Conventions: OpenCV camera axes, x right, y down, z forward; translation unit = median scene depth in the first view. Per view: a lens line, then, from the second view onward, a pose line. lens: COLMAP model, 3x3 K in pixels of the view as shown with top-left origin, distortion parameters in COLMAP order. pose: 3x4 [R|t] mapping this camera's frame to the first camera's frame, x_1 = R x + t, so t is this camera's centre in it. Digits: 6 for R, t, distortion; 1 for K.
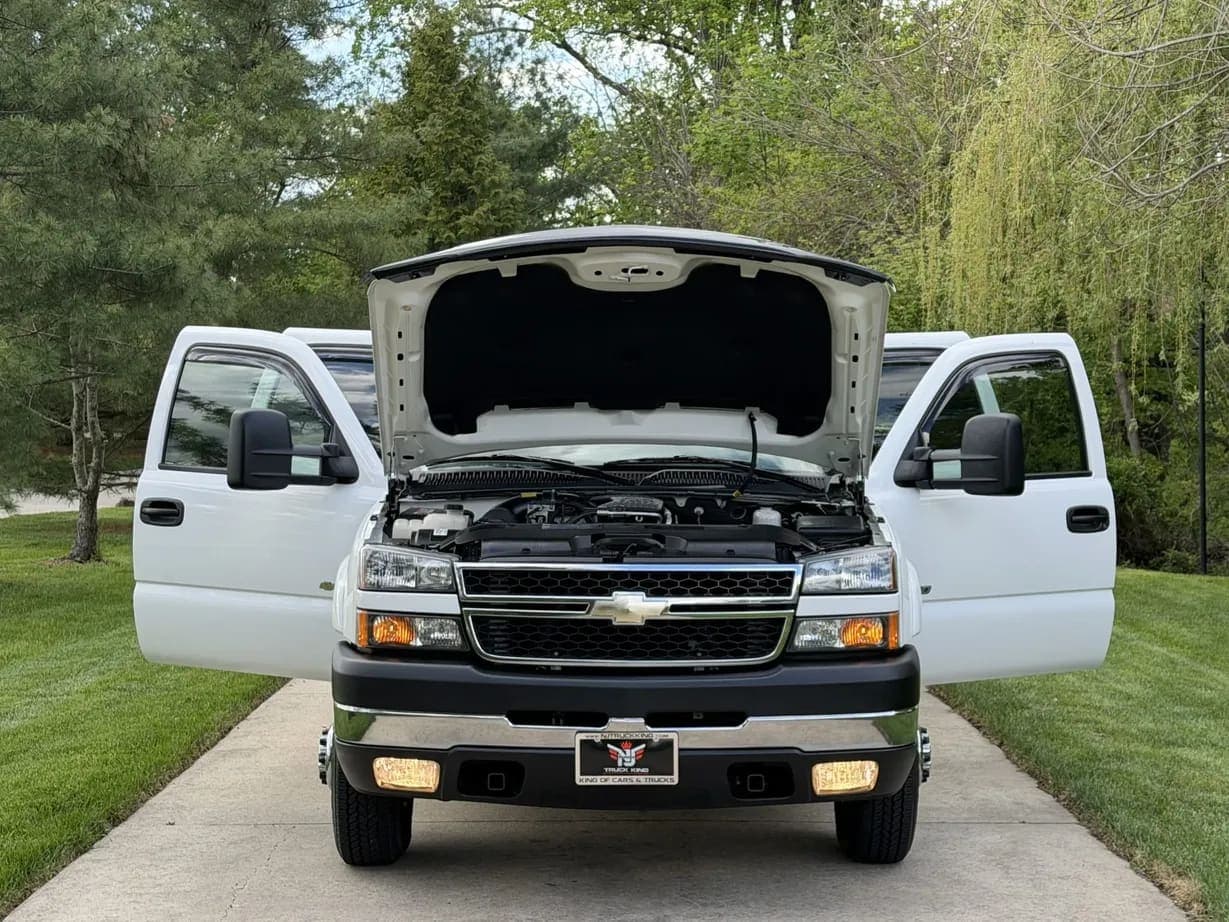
lens RADIAL K [[3713.2, 0, 614.5], [0, 3713.2, 461.0], [0, 0, 1]] dist [0.260722, -0.428795]
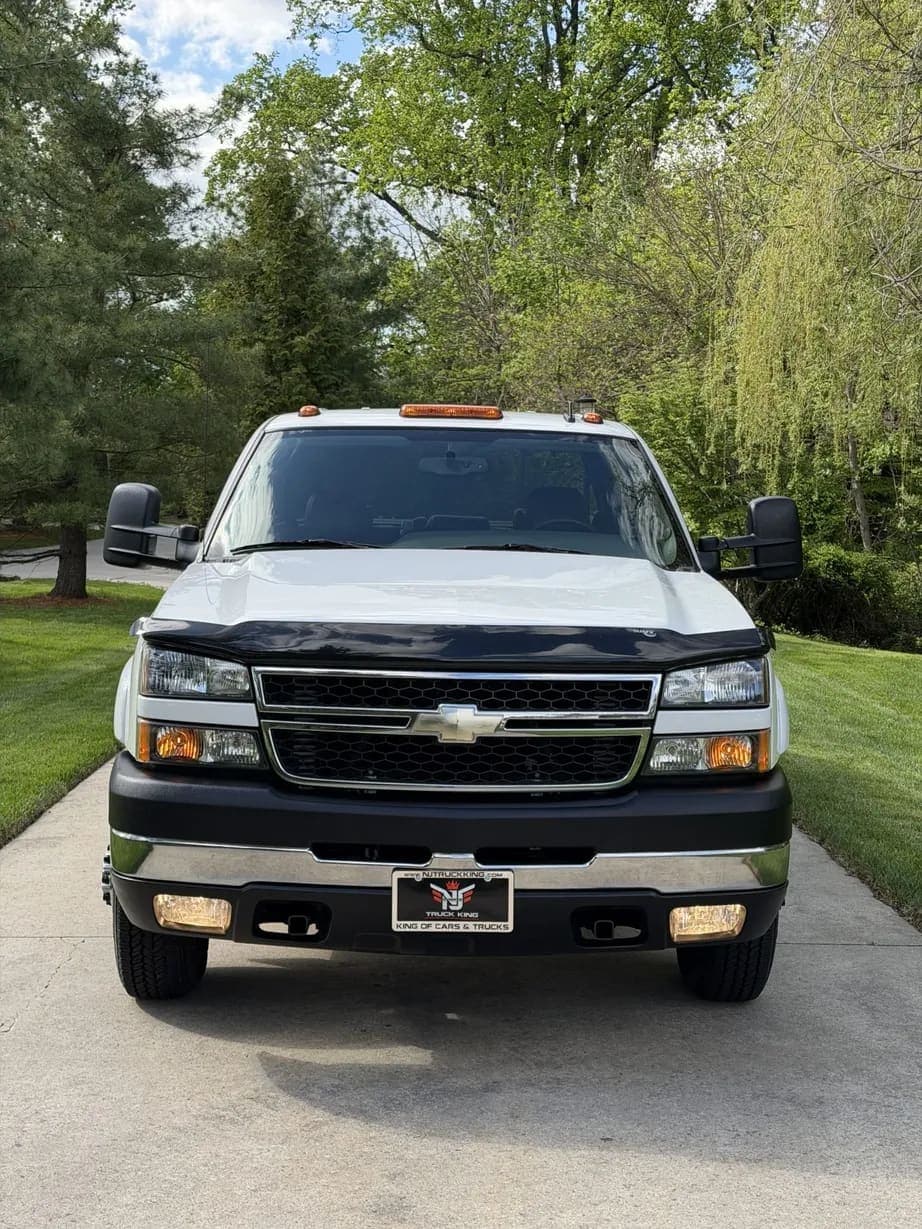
lens RADIAL K [[2454.3, 0, 461.0], [0, 2454.3, 614.5], [0, 0, 1]] dist [0.170566, 0.206140]
pose [[0.999705, 0.013952, 0.019876, -0.006729], [-0.014477, 0.999544, 0.026511, 0.000091], [-0.019497, -0.026791, 0.999451, 0.435213]]
